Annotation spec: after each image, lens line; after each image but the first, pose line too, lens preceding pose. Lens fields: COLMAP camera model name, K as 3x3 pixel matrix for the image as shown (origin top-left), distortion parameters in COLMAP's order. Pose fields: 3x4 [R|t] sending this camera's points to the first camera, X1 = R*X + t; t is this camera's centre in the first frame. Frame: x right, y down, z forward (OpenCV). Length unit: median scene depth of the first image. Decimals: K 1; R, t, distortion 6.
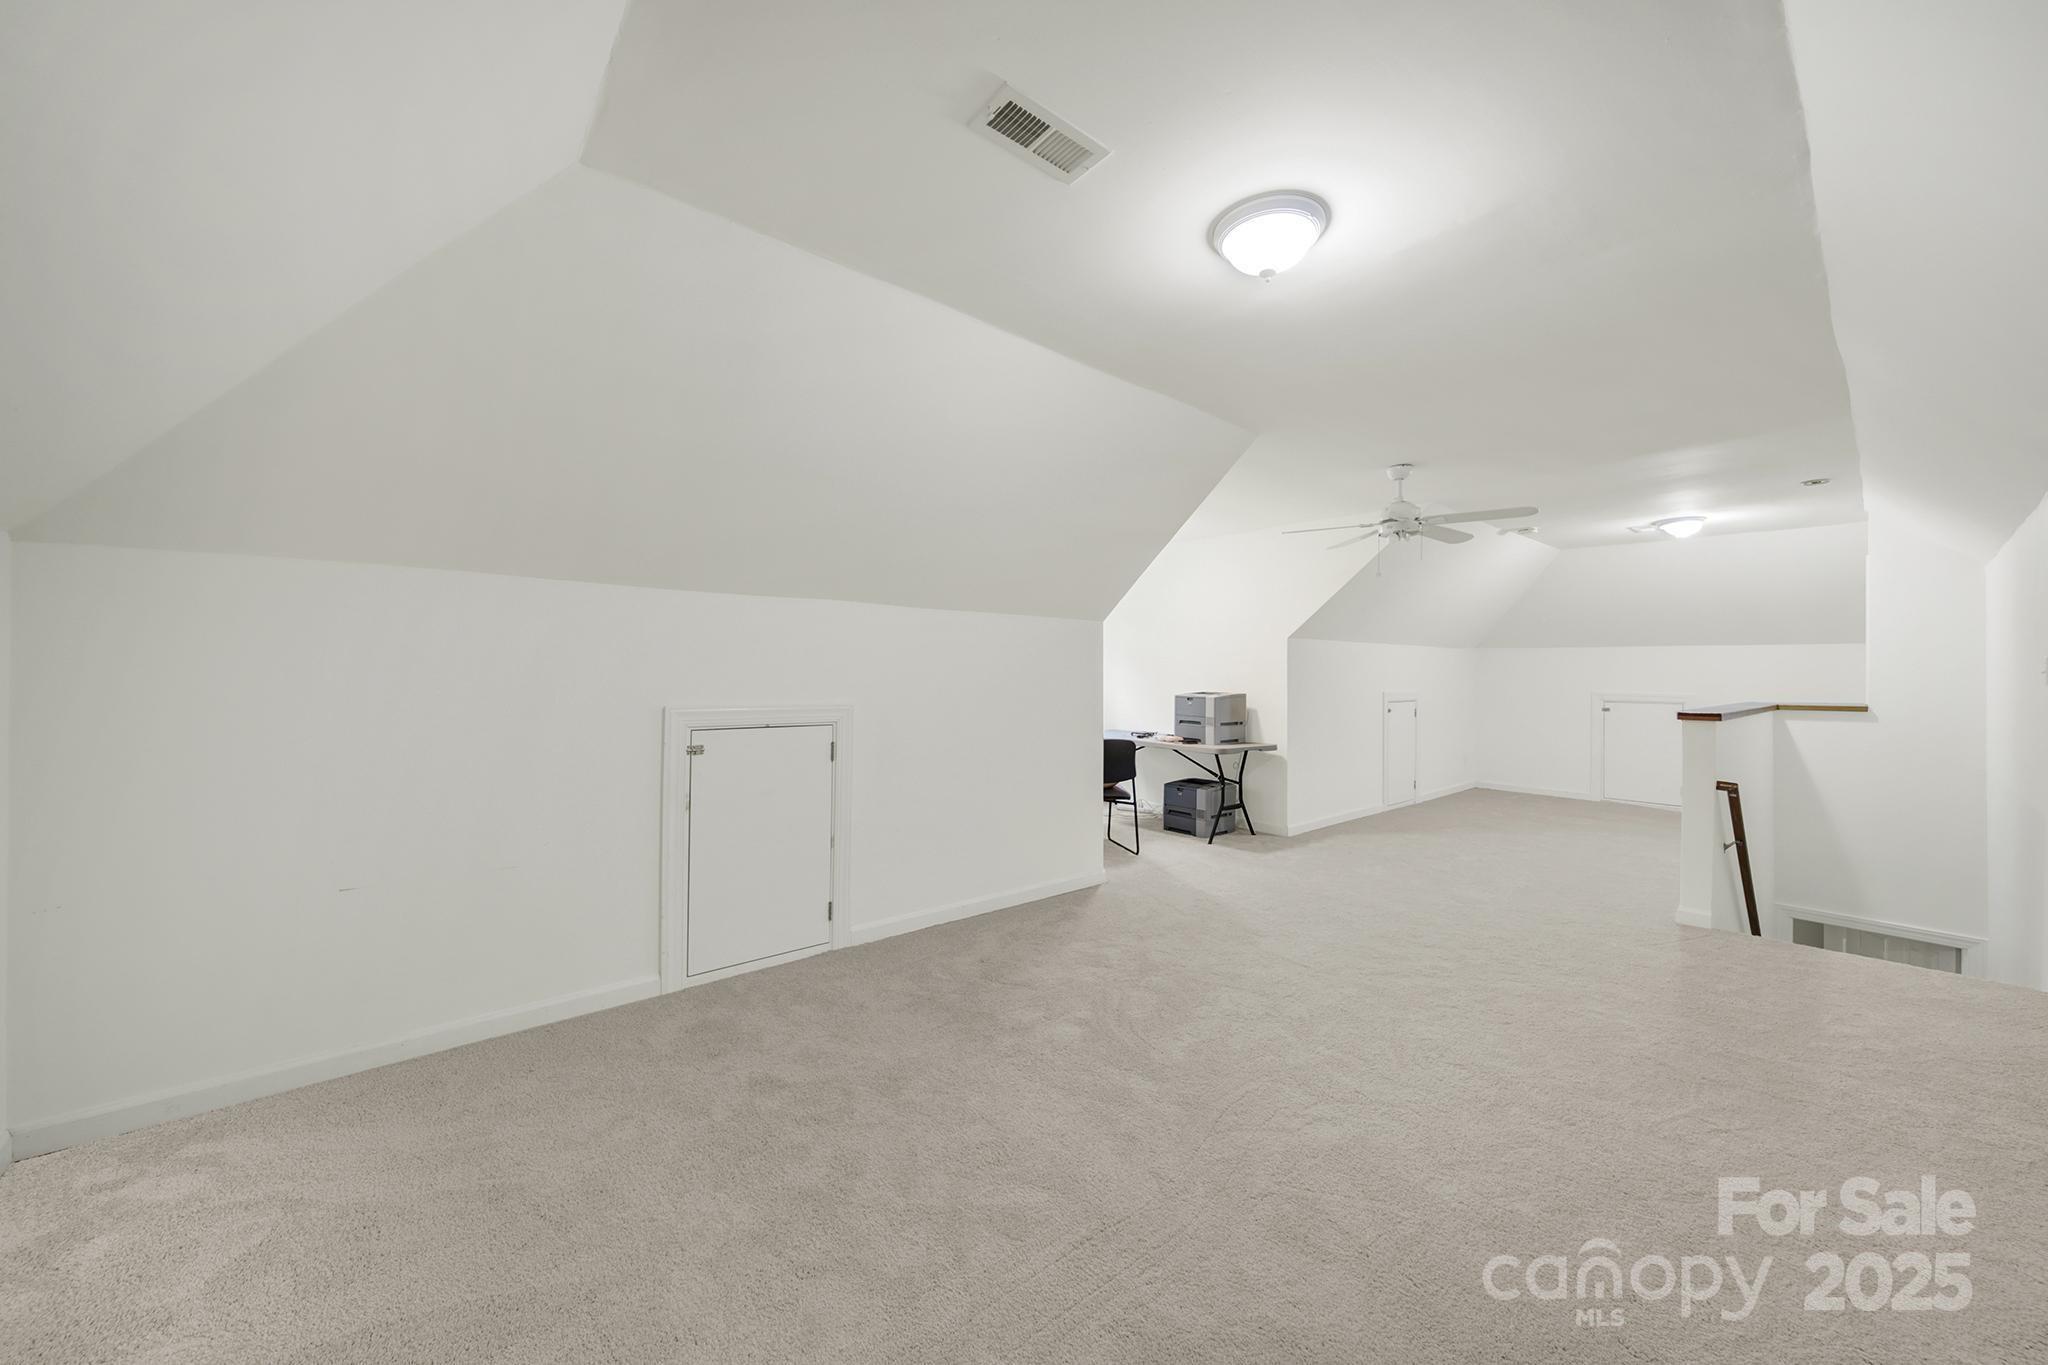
lens RADIAL K [[728.8, 0, 1021.3], [0, 728.8, 676.1], [0, 0, 1]] dist [-0.000759, 0.000017]
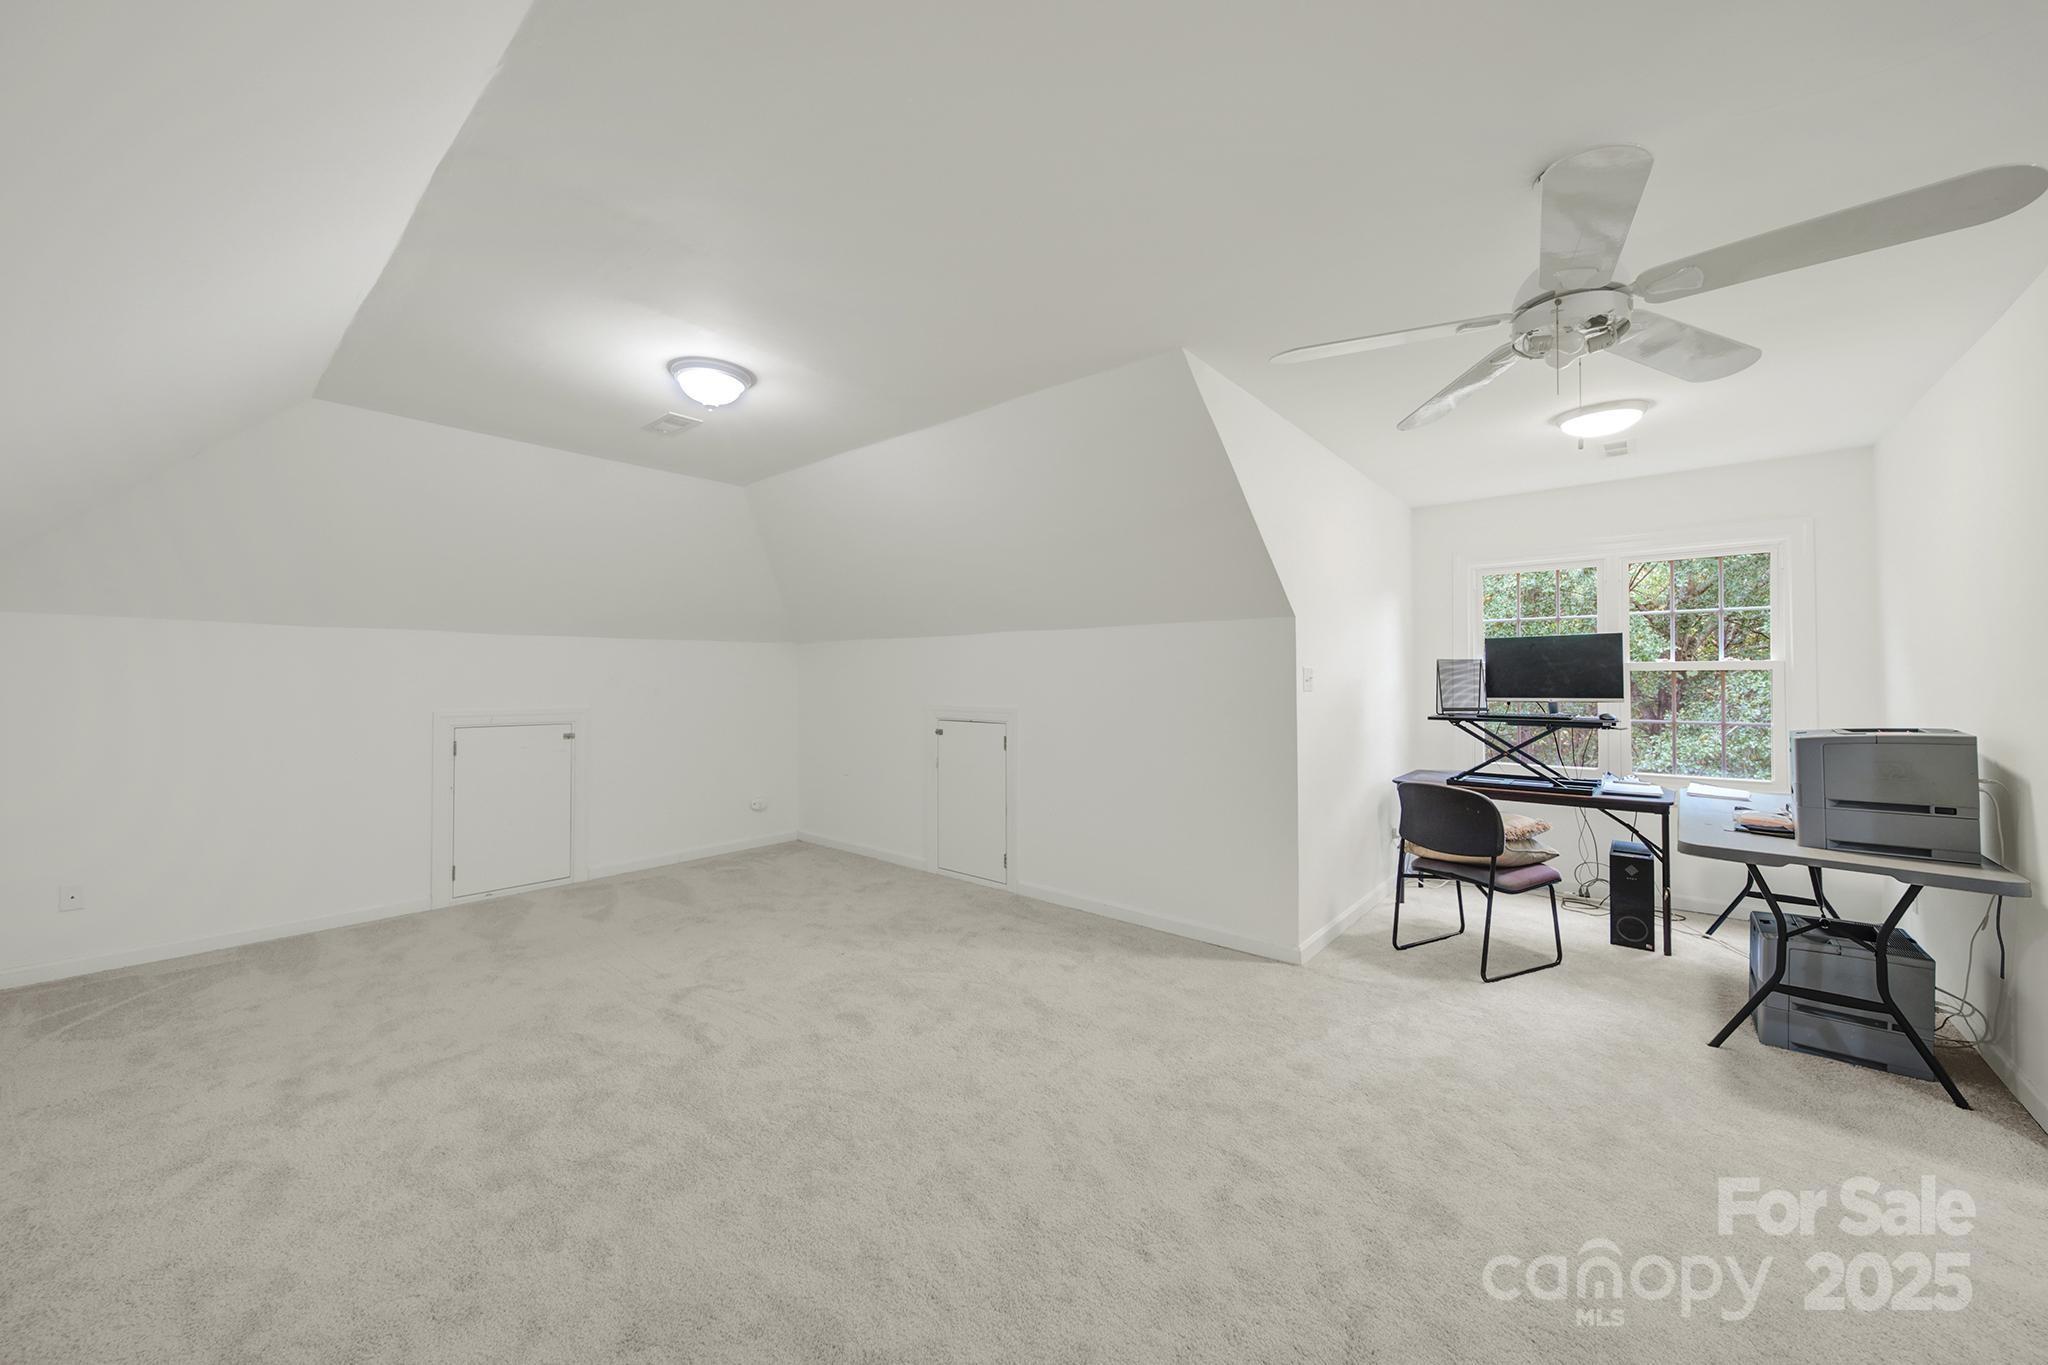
lens RADIAL K [[728.8, 0, 1021.3], [0, 728.8, 676.1], [0, 0, 1]] dist [-0.000759, 0.000017]
pose [[0.160699, -0.013257, -0.986914, 0.426717], [0.000170, 0.999910, -0.013404, -0.001133], [0.987003, 0.001987, 0.160687, 0.317738]]
